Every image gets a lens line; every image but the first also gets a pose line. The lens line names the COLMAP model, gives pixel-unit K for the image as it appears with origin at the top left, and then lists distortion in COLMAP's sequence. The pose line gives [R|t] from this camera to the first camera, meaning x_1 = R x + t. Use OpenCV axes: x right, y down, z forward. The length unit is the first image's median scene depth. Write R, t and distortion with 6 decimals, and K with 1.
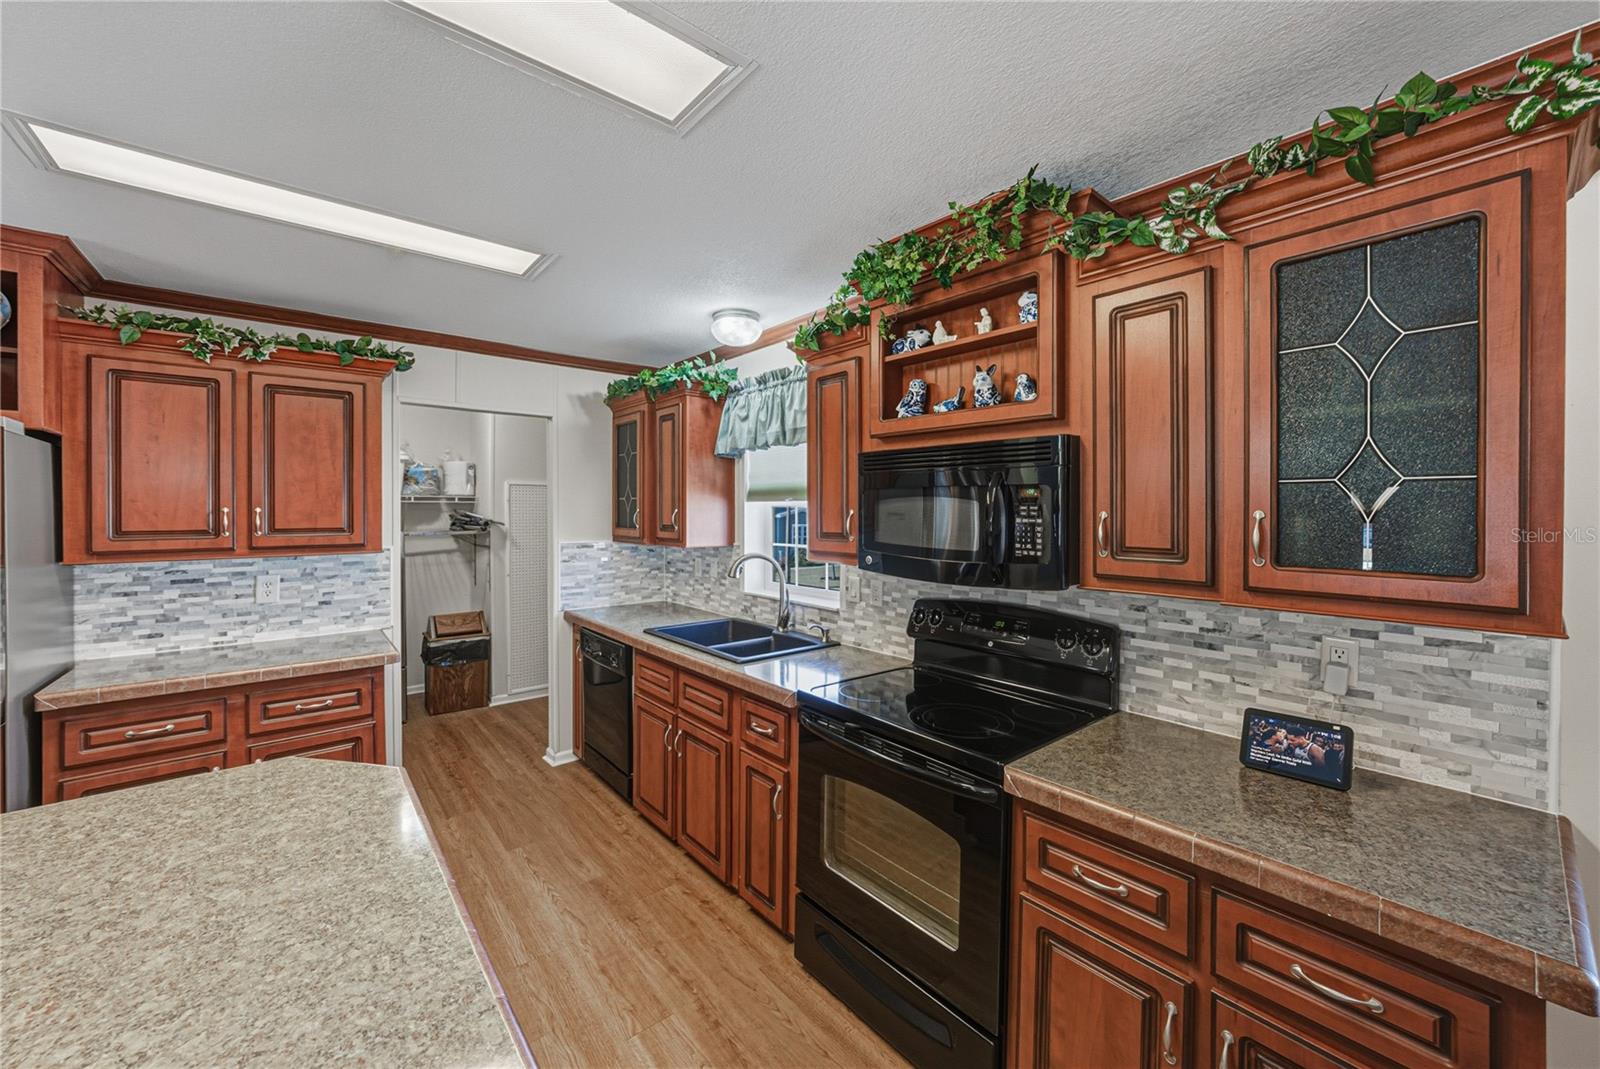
lens RADIAL K [[612.9, 0, 799.8], [0, 612.9, 521.1], [0, 0, 1]] dist [-0.002762, -0.000107]
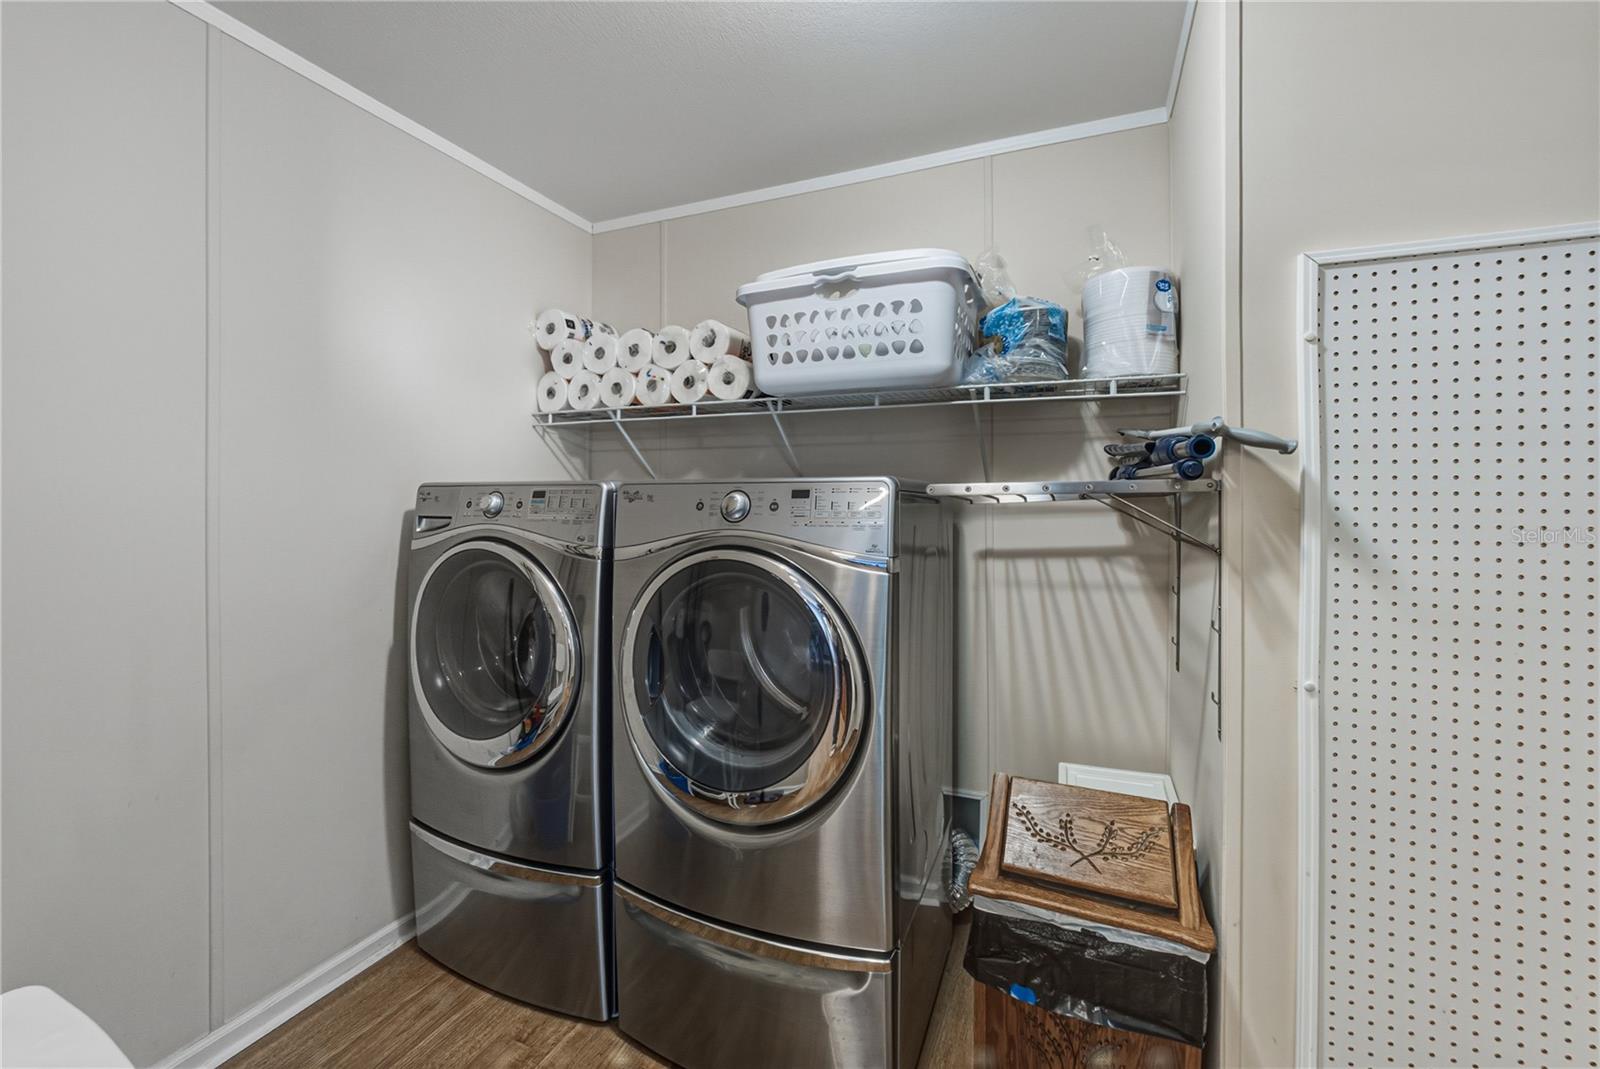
lens RADIAL K [[612.9, 0, 816.6], [0, 612.9, 504.2], [0, 0, 1]] dist [-0.002762, -0.000107]
pose [[0.454398, 0.004973, -0.890785, -0.349450], [-0.012740, 0.999918, -0.000916, 0.025338], [0.890707, 0.011765, 0.454425, 0.718229]]
